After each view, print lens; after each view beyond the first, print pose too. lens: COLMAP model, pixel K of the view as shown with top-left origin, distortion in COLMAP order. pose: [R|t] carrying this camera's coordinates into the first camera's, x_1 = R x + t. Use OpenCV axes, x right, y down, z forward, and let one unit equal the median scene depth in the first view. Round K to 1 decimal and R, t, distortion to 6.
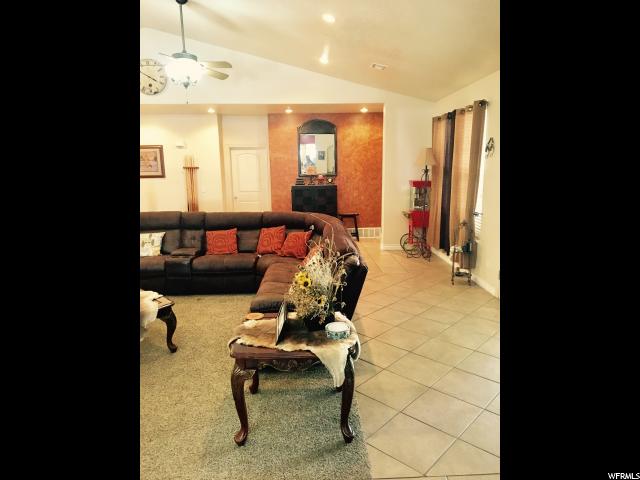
lens RADIAL K [[406.0, 0, 320.0], [0, 406.0, 240.0], [0, 0, 1]] dist [0.028557, -0.001148]
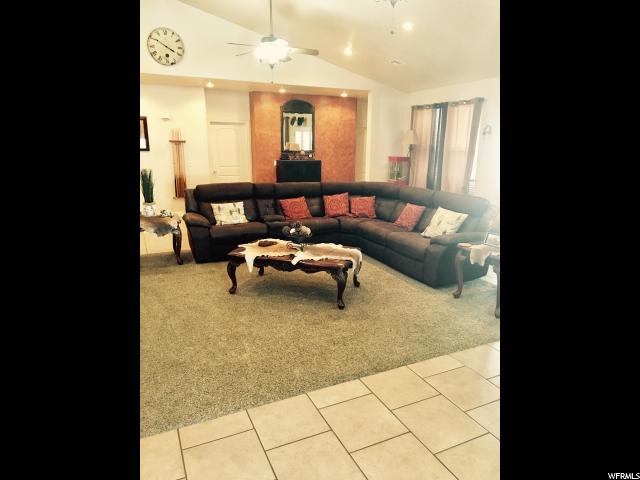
lens RADIAL K [[406.0, 0, 320.0], [0, 406.0, 240.0], [0, 0, 1]] dist [0.028557, -0.001148]
pose [[0.923249, -0.067024, 0.378310, -0.393119], [0.047543, 0.997028, 0.060613, 0.017651], [-0.381248, -0.037974, 0.923692, -0.053476]]
